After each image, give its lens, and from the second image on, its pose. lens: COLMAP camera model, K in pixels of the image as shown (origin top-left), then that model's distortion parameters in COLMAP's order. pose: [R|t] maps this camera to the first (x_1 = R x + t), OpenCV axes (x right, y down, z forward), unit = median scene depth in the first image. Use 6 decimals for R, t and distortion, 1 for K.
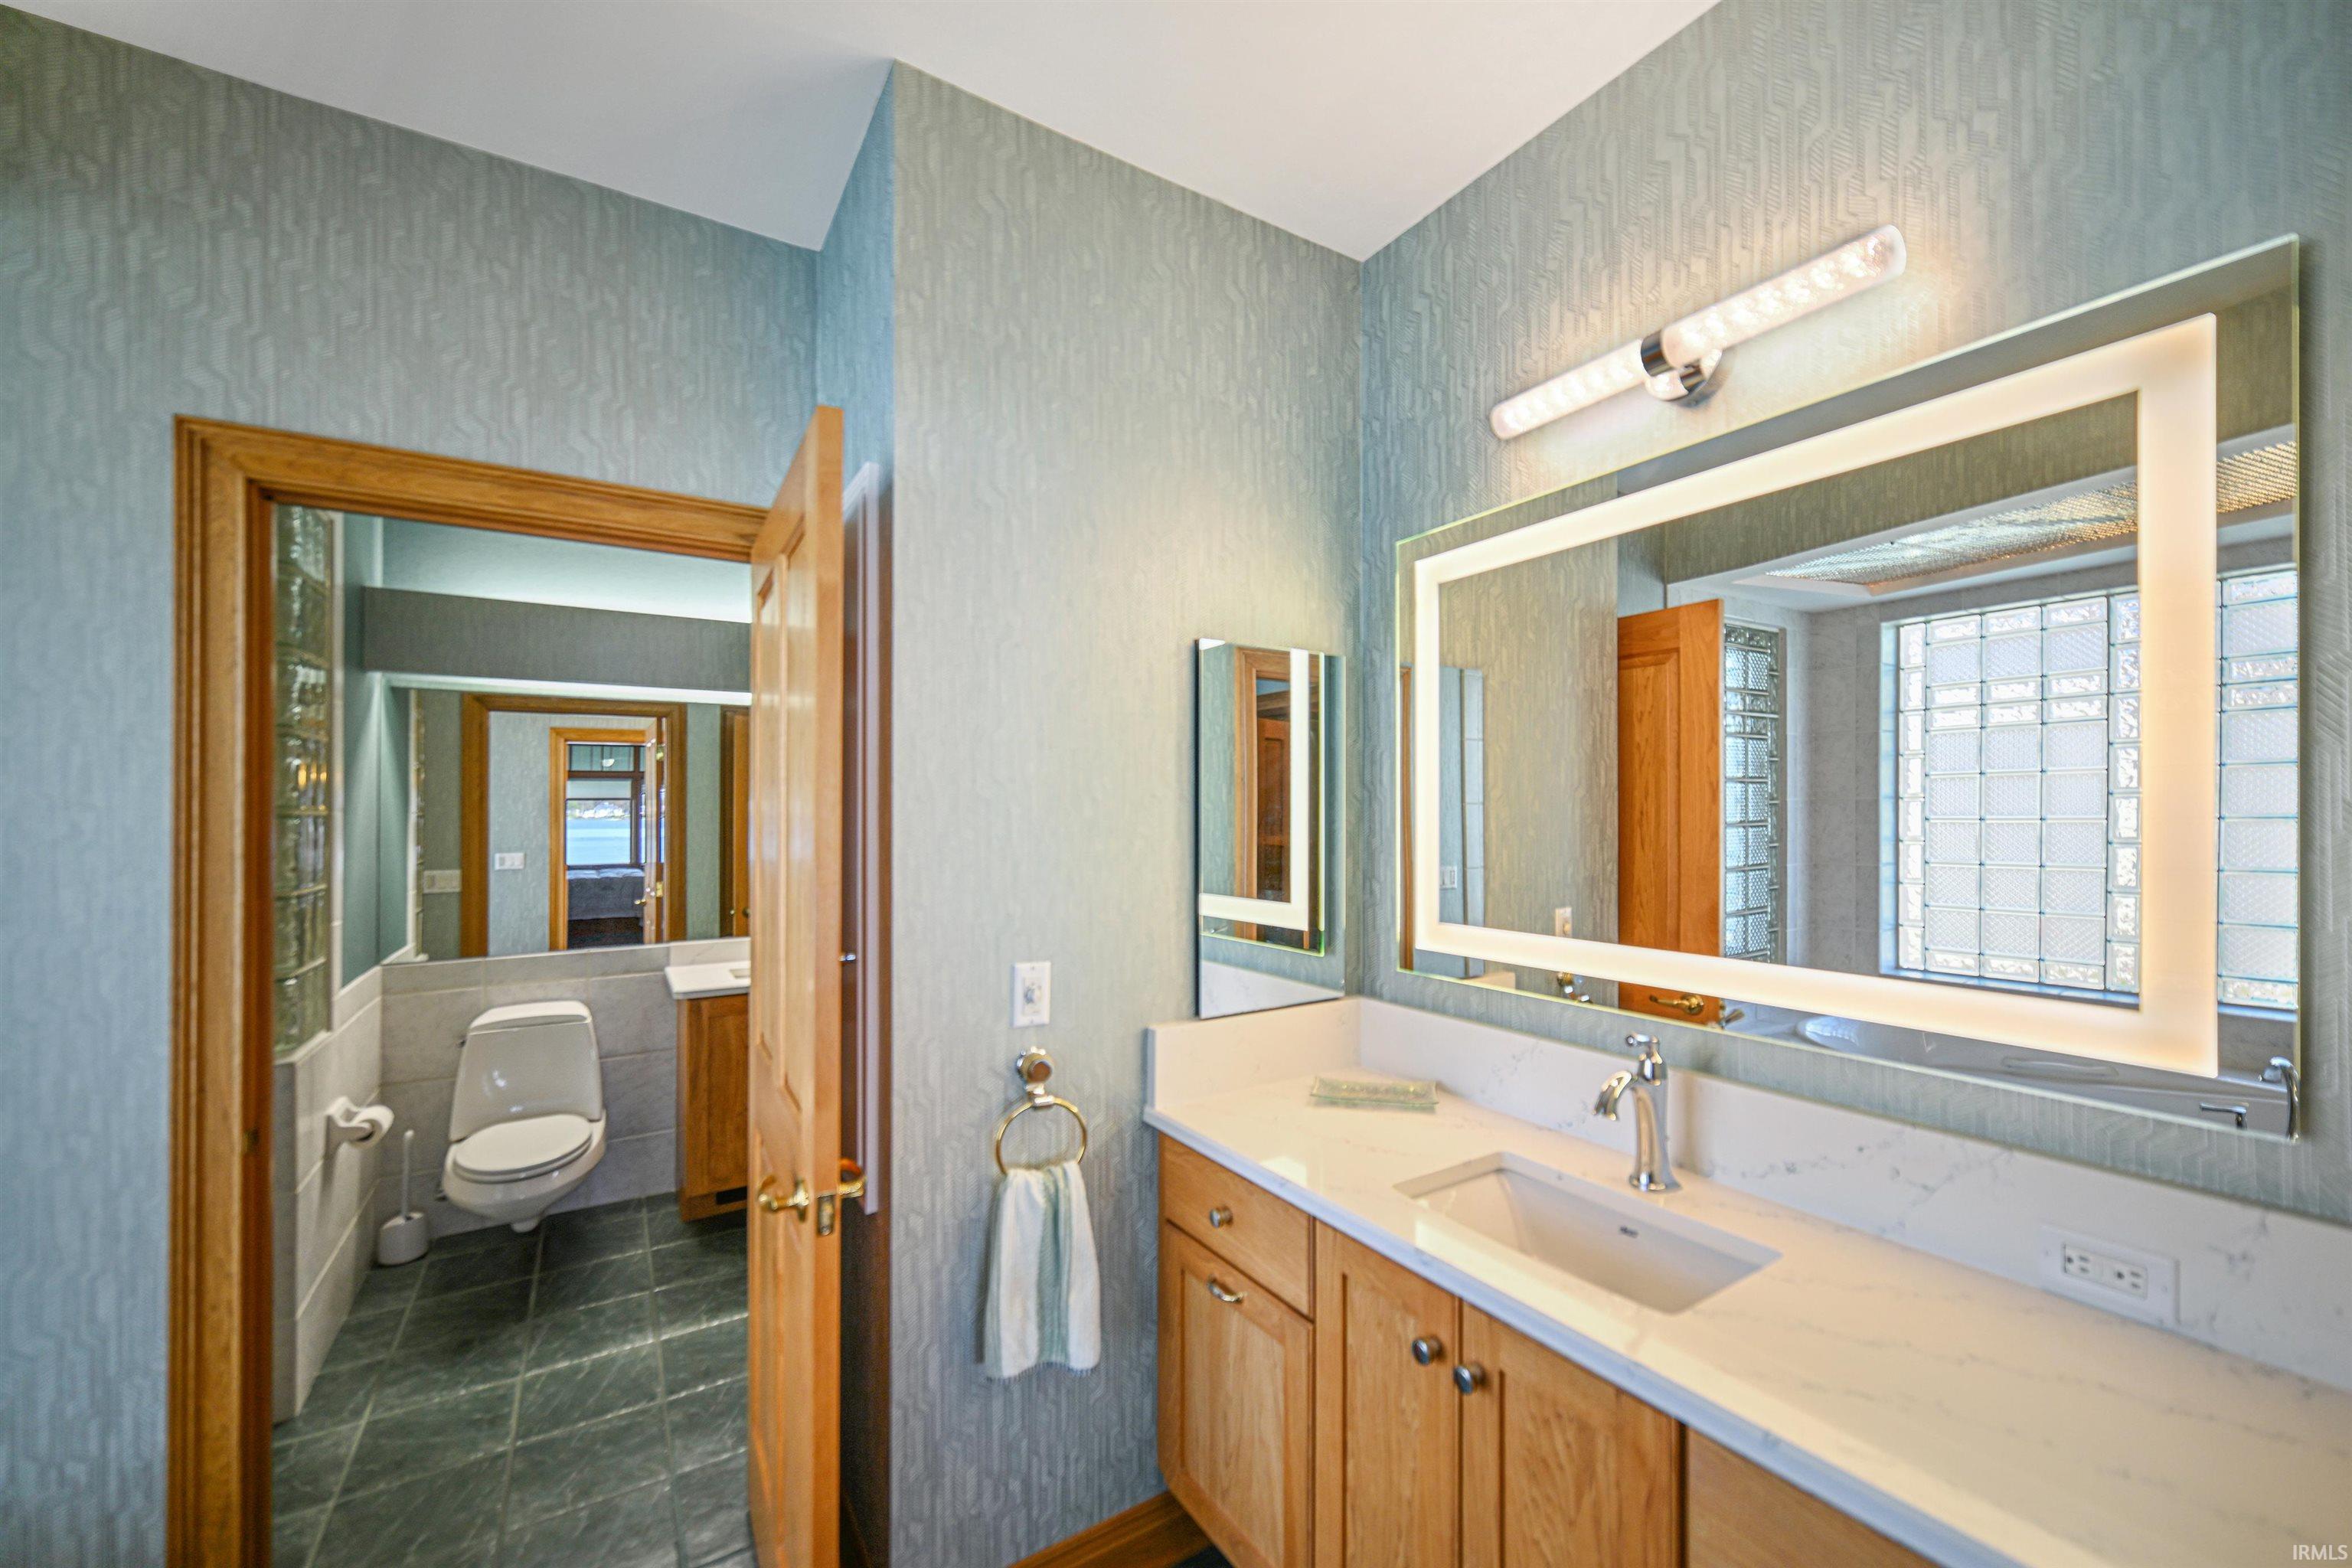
lens RADIAL K [[911.4, 0, 1177.3], [0, 911.4, 804.5], [0, 0, 1]] dist [0.004139, 0.000343]
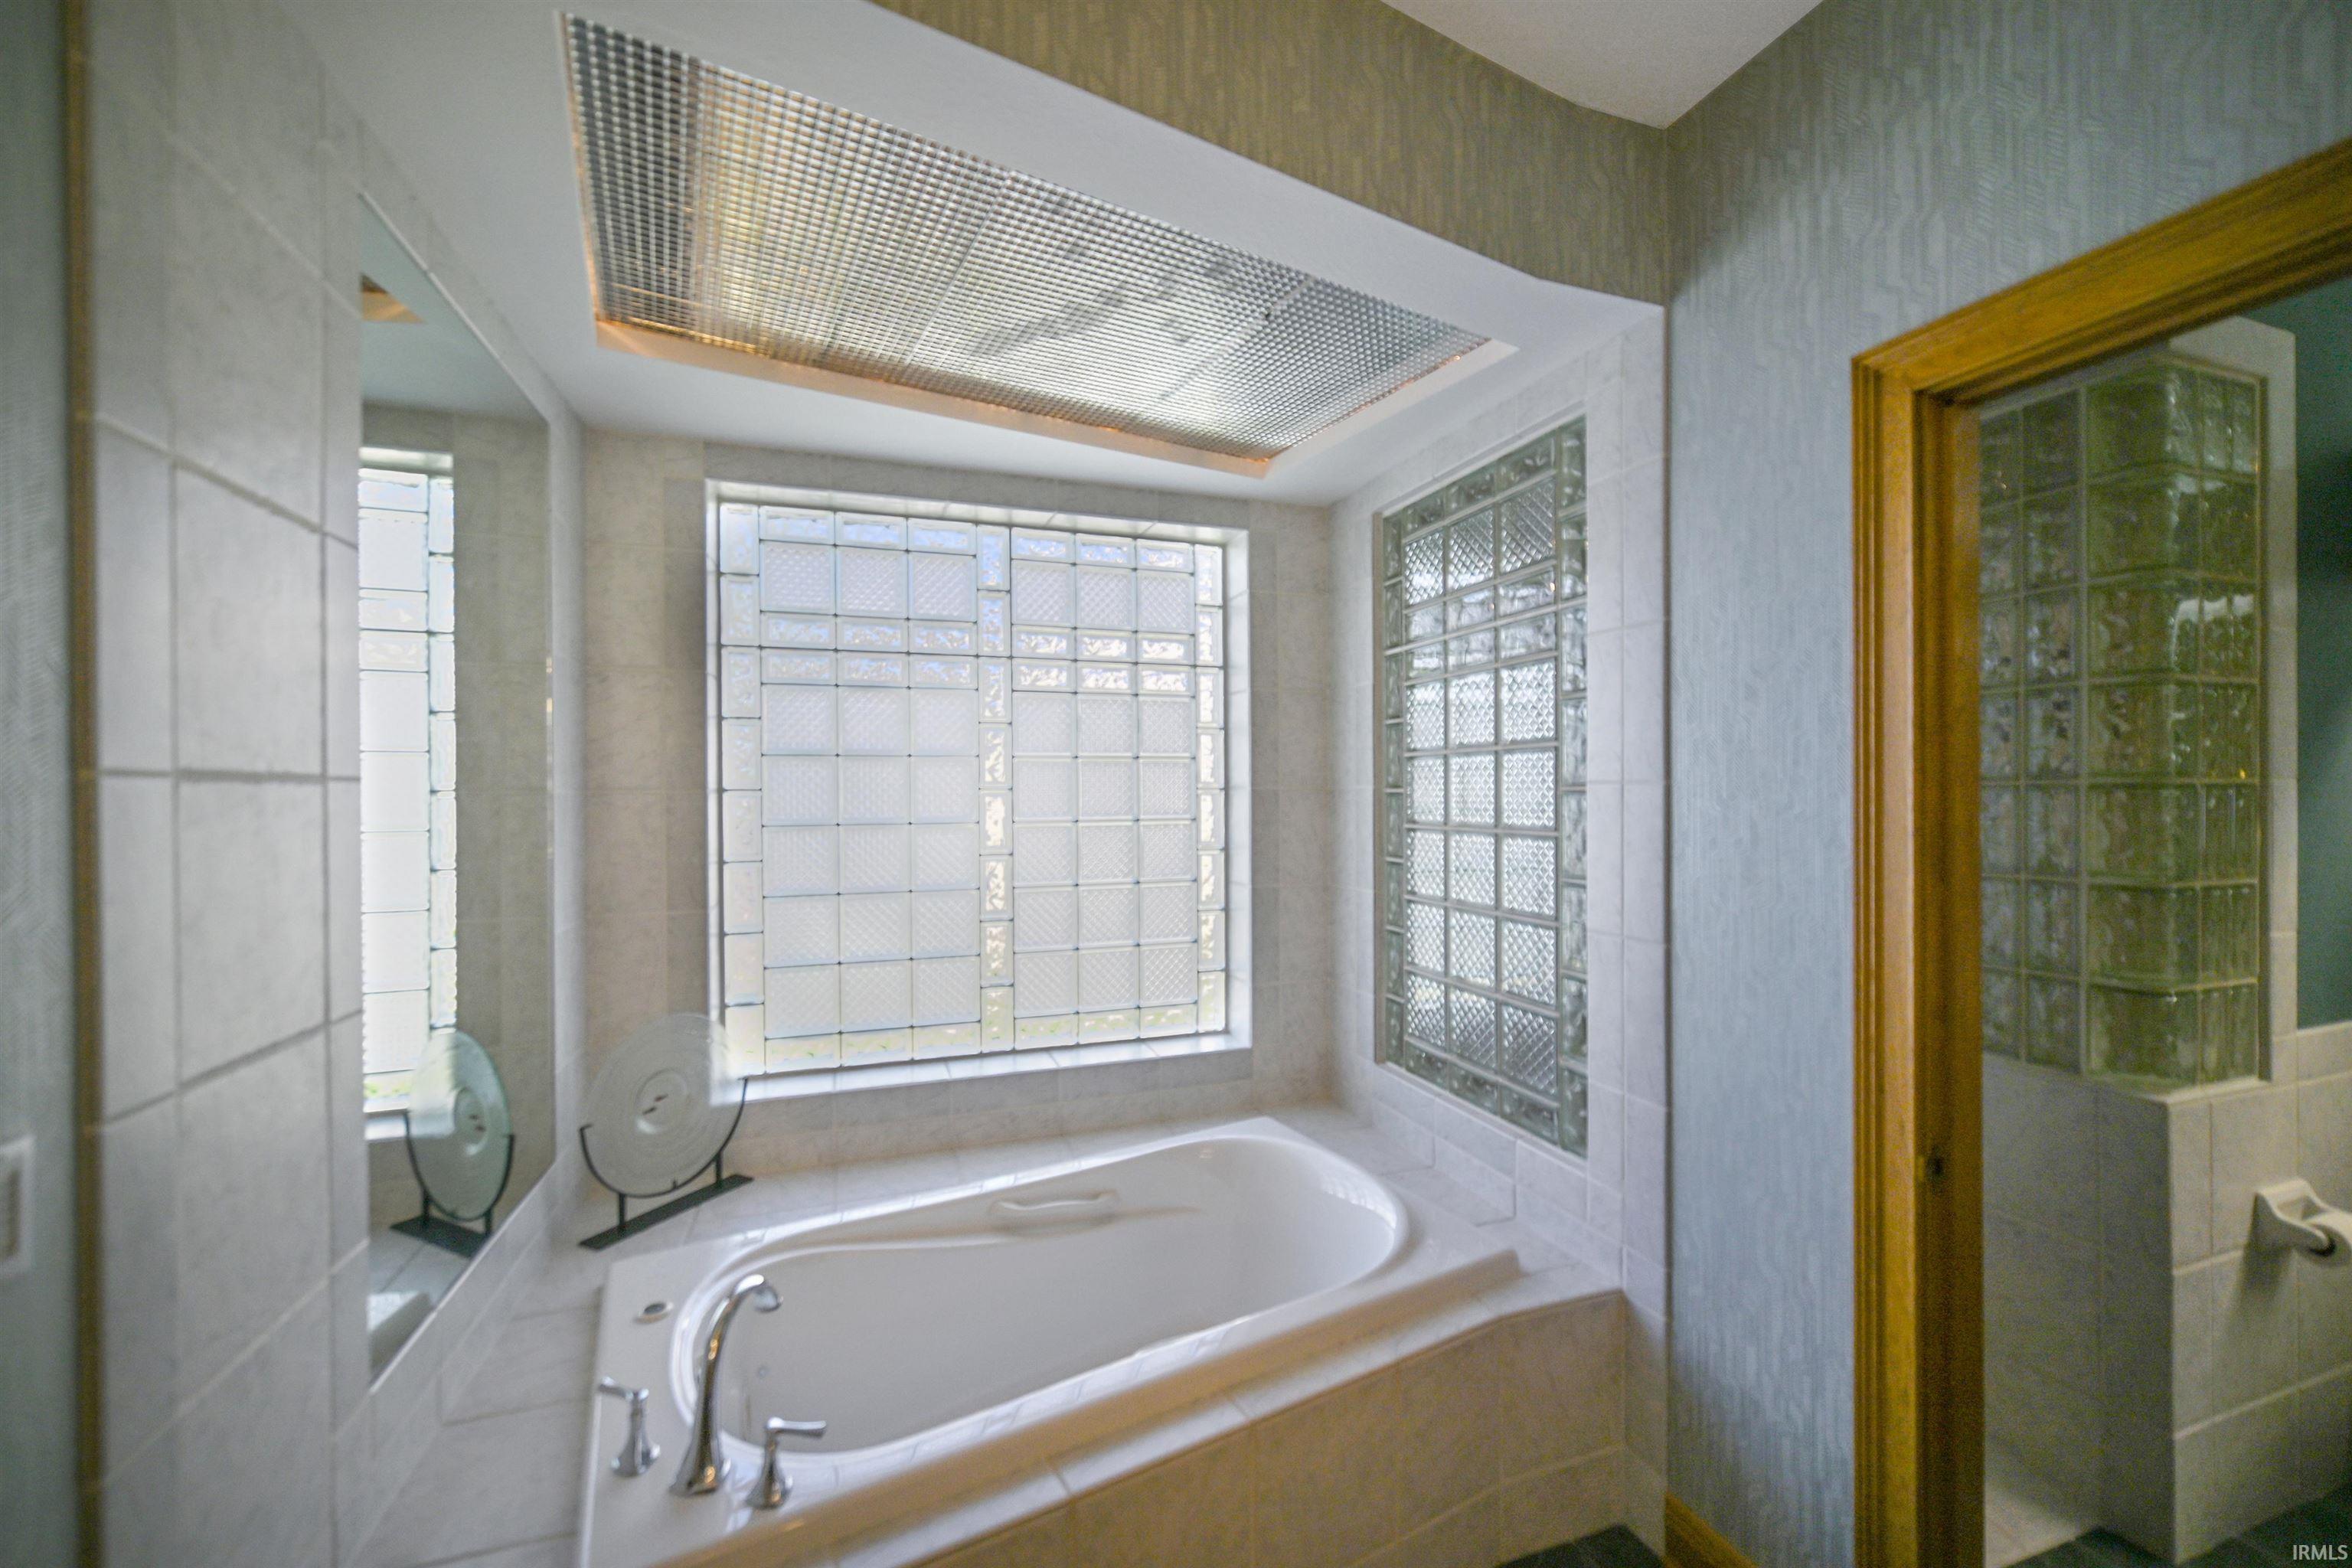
lens RADIAL K [[911.4, 0, 1174.5], [0, 911.4, 788.7], [0, 0, 1]] dist [0.004139, 0.000343]
pose [[-0.225929, 0.003772, -0.974136, -0.028903], [0.013722, 0.999906, 0.000690, 0.003505], [0.974047, -0.013211, -0.225960, 0.520011]]
